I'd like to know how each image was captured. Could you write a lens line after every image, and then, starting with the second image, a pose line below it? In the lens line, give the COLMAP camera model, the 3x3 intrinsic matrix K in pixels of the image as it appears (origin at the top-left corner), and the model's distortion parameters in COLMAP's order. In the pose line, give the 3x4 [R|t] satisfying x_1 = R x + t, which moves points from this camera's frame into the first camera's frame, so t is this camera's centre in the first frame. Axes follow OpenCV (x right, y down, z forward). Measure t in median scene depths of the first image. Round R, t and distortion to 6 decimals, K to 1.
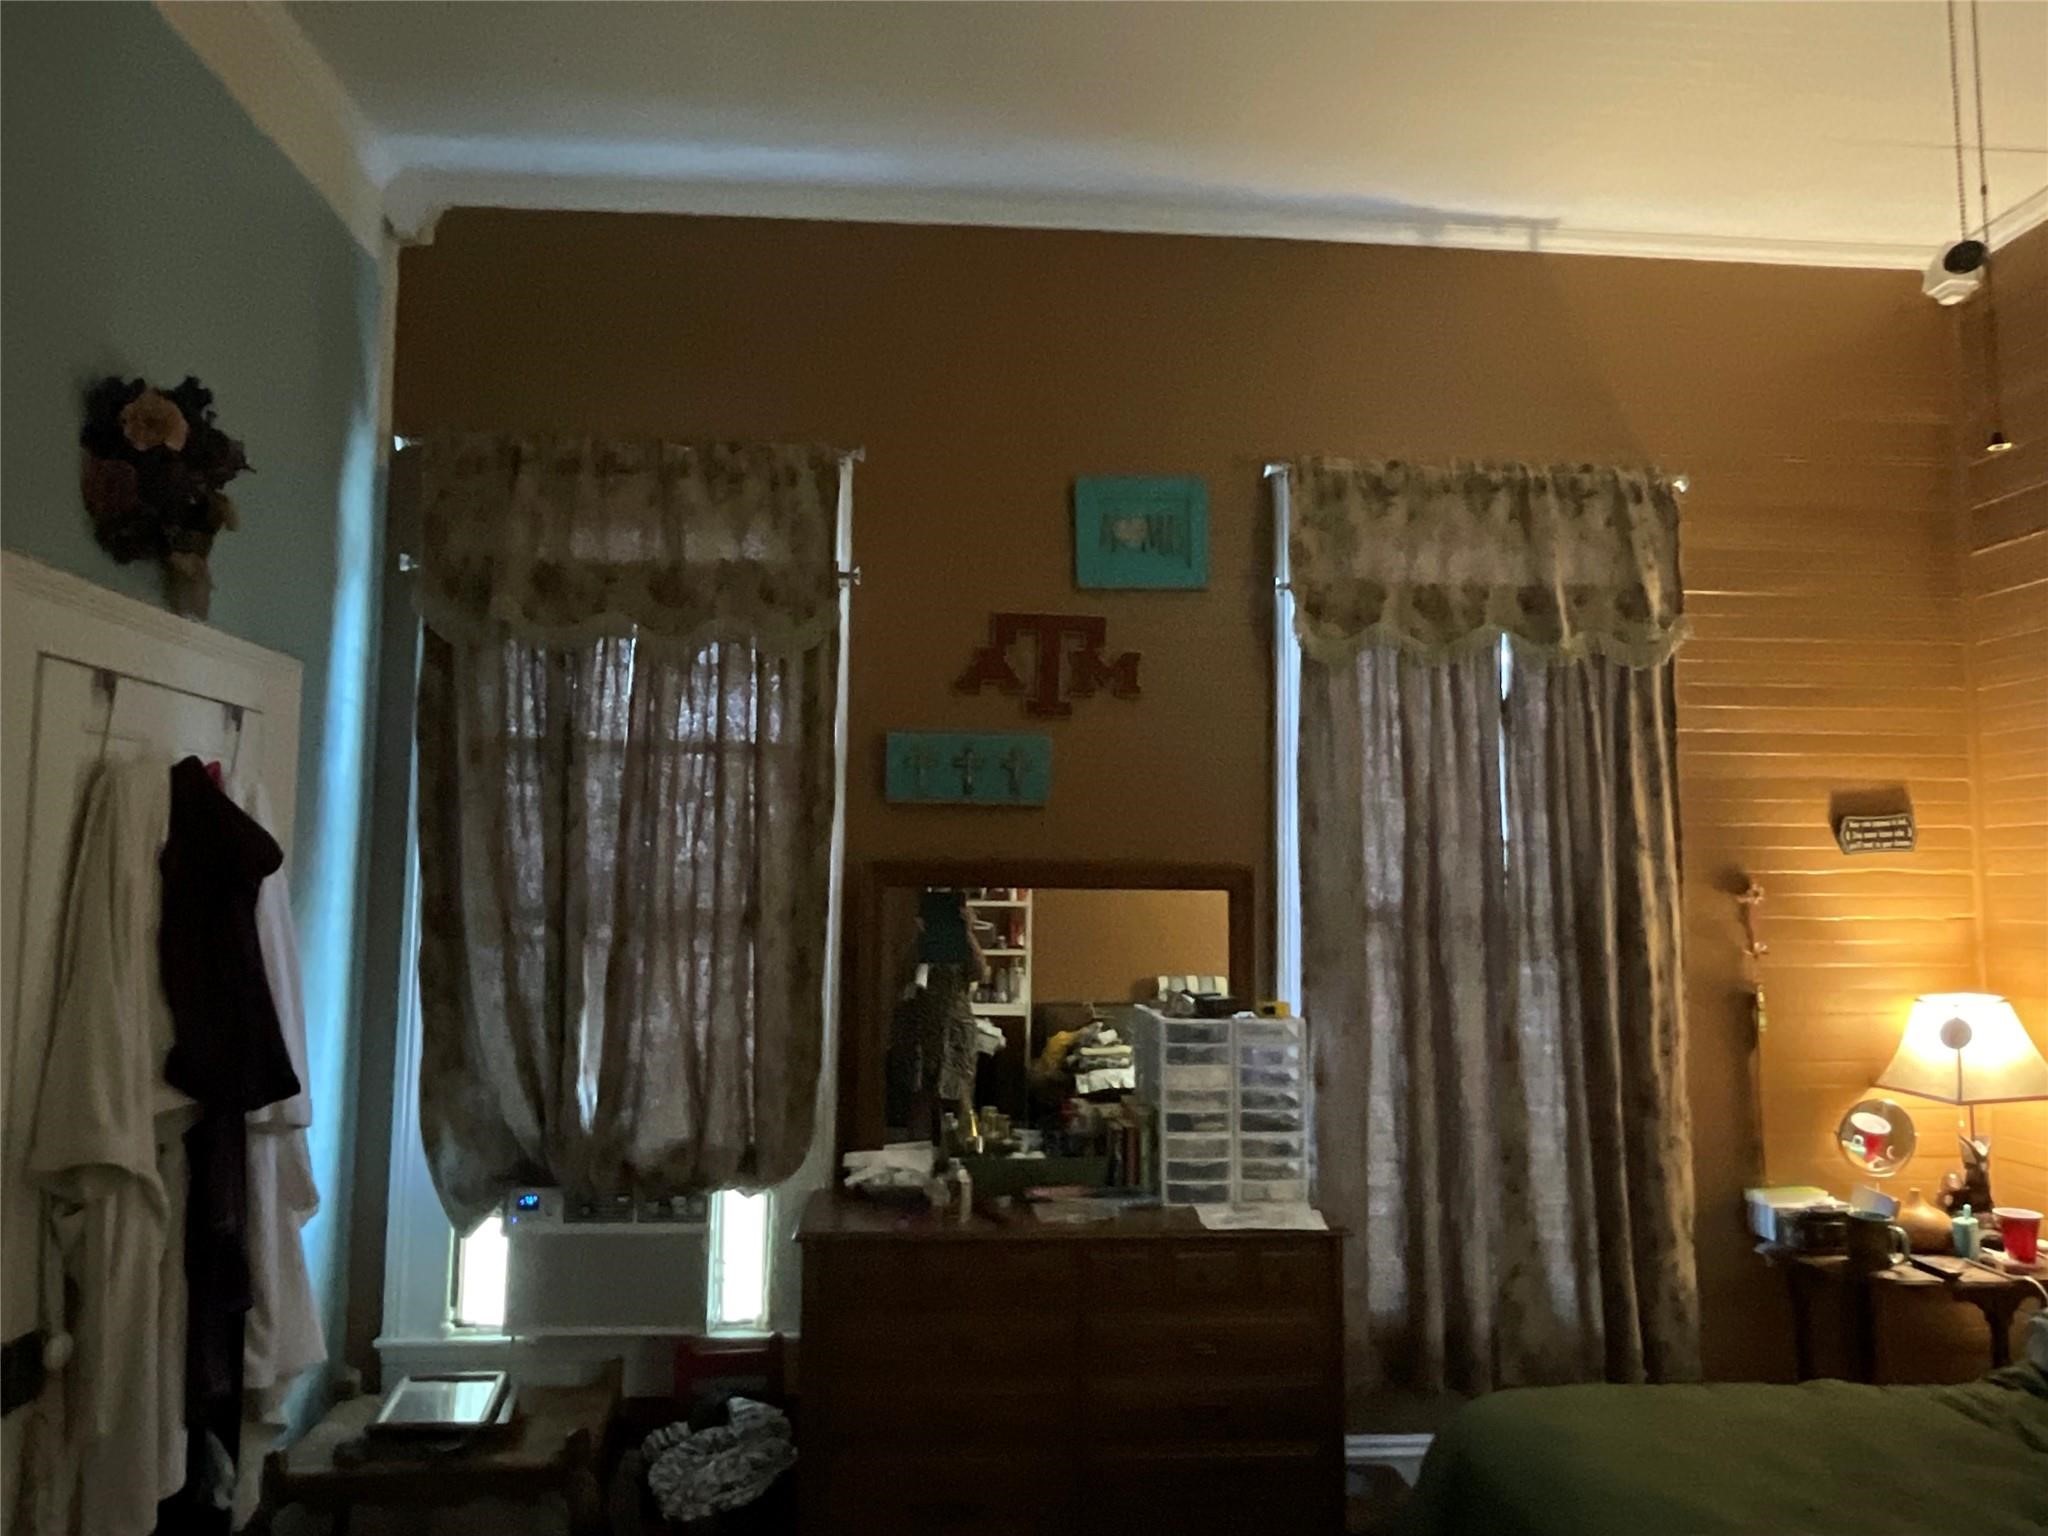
lens RADIAL K [[1345.7, 0, 1024.0], [0, 1345.7, 768.0], [0, 0, 1]] dist [-0.008617, -0.003111]
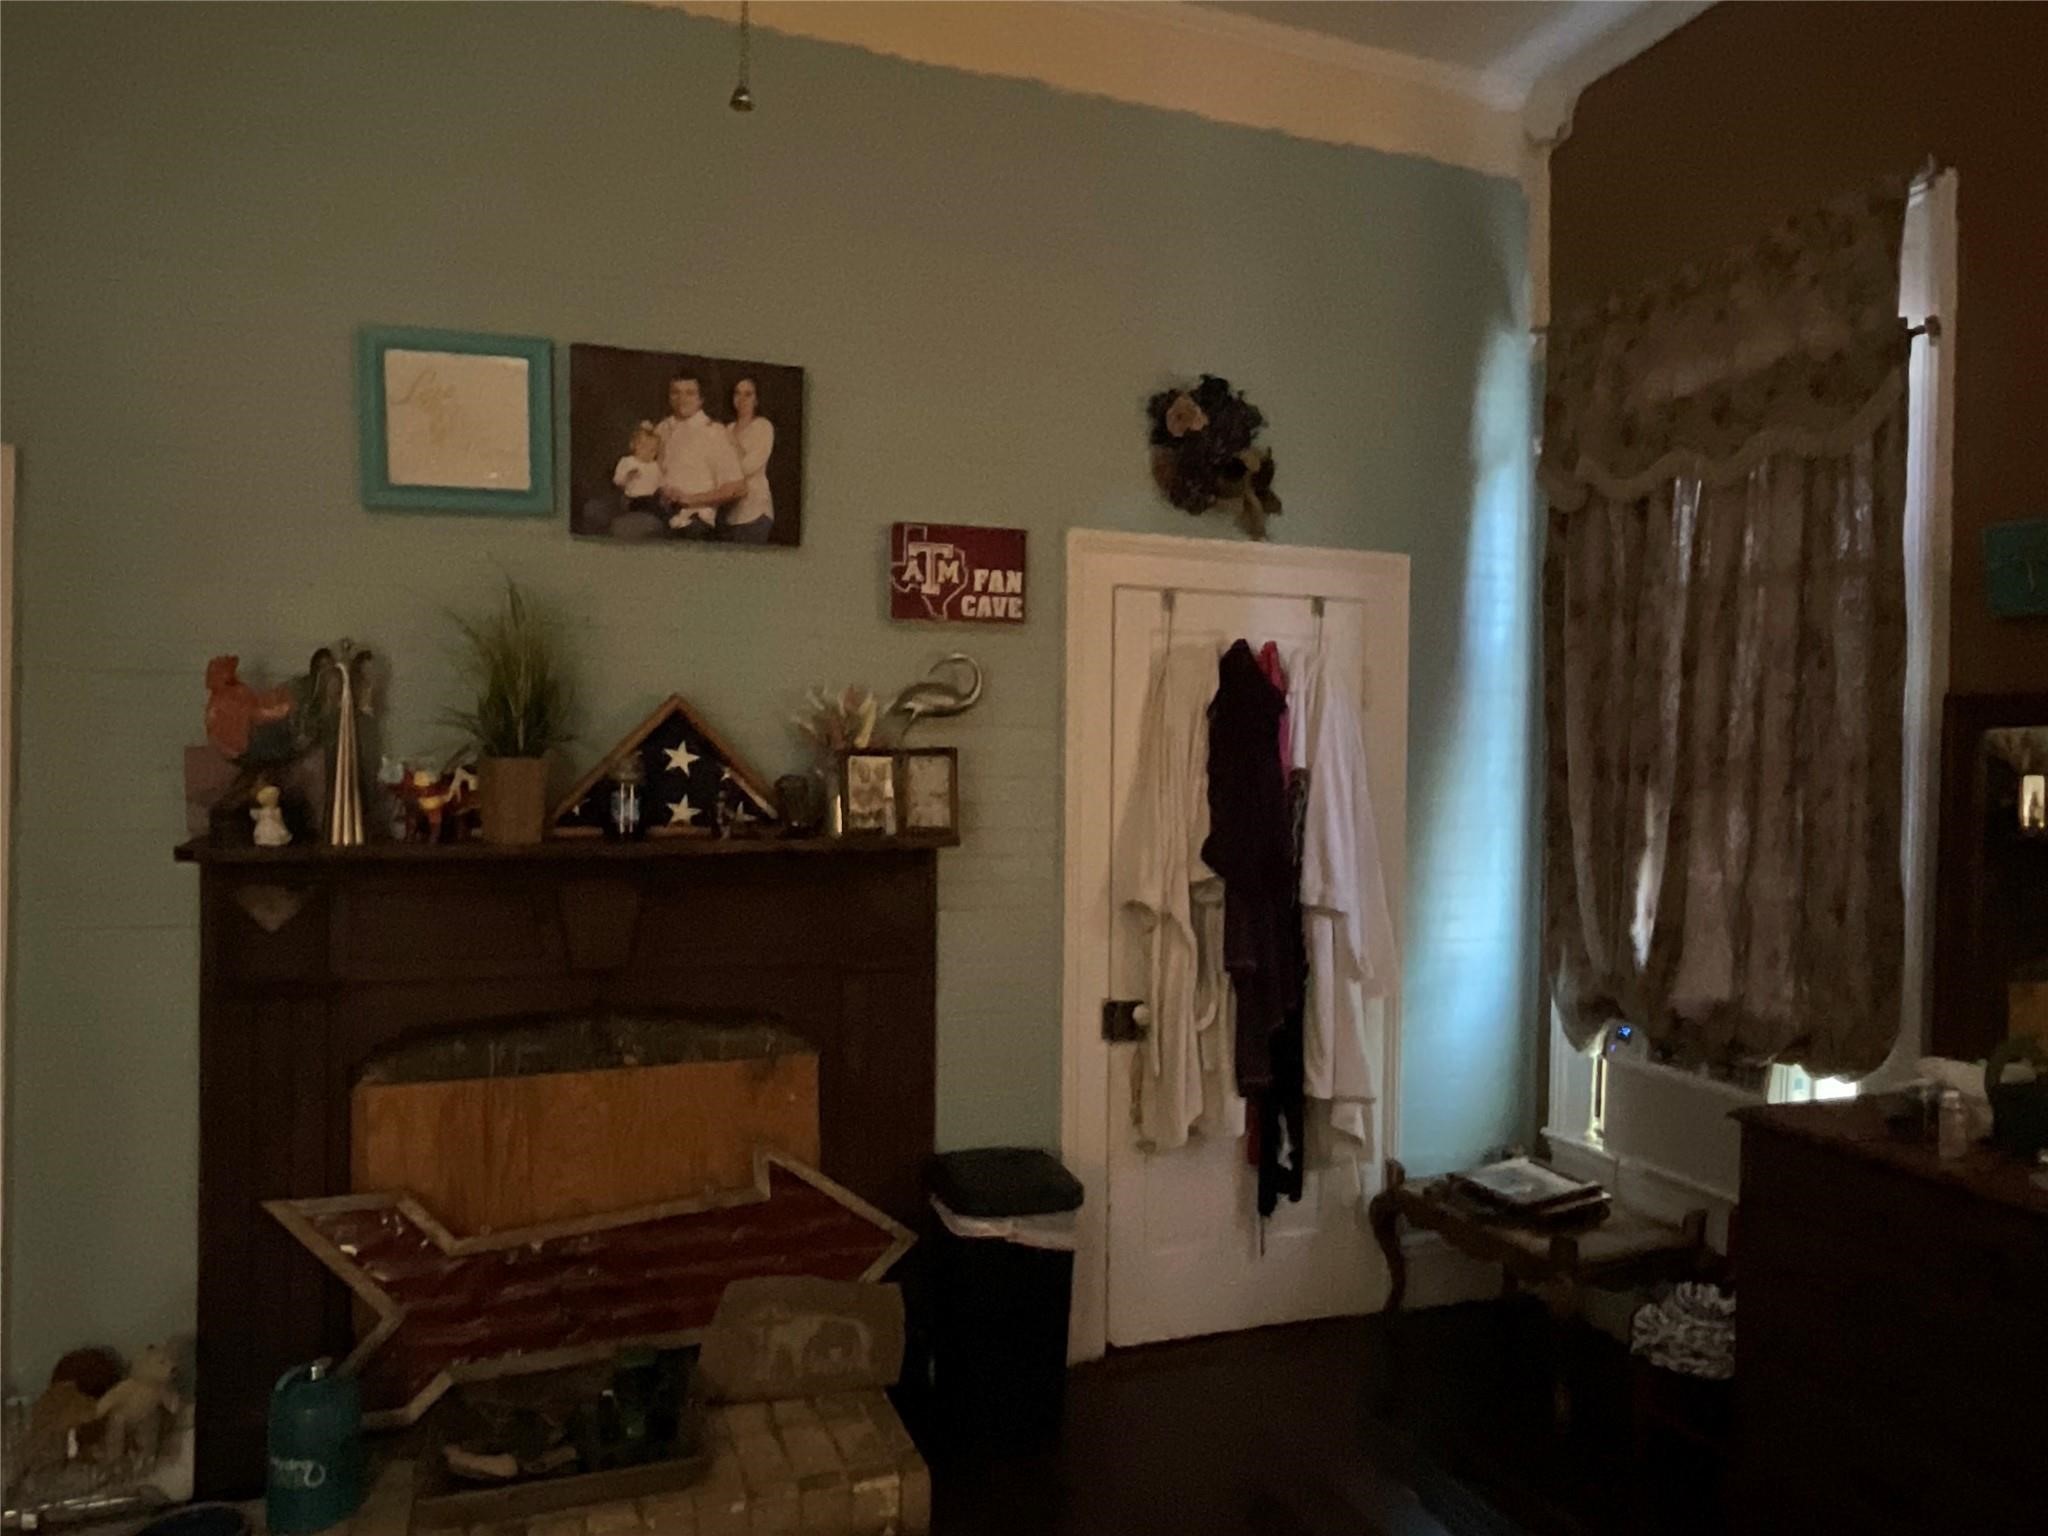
lens RADIAL K [[1315.7, 0, 1024.0], [0, 1315.7, 768.0], [0, 0, 1]] dist [0.006336, 0.002648]
pose [[0.286865, 0.004977, -0.957958, 0.484401], [0.074125, 0.996873, 0.027376, 0.053032], [0.955099, -0.078862, 0.285599, 0.275721]]
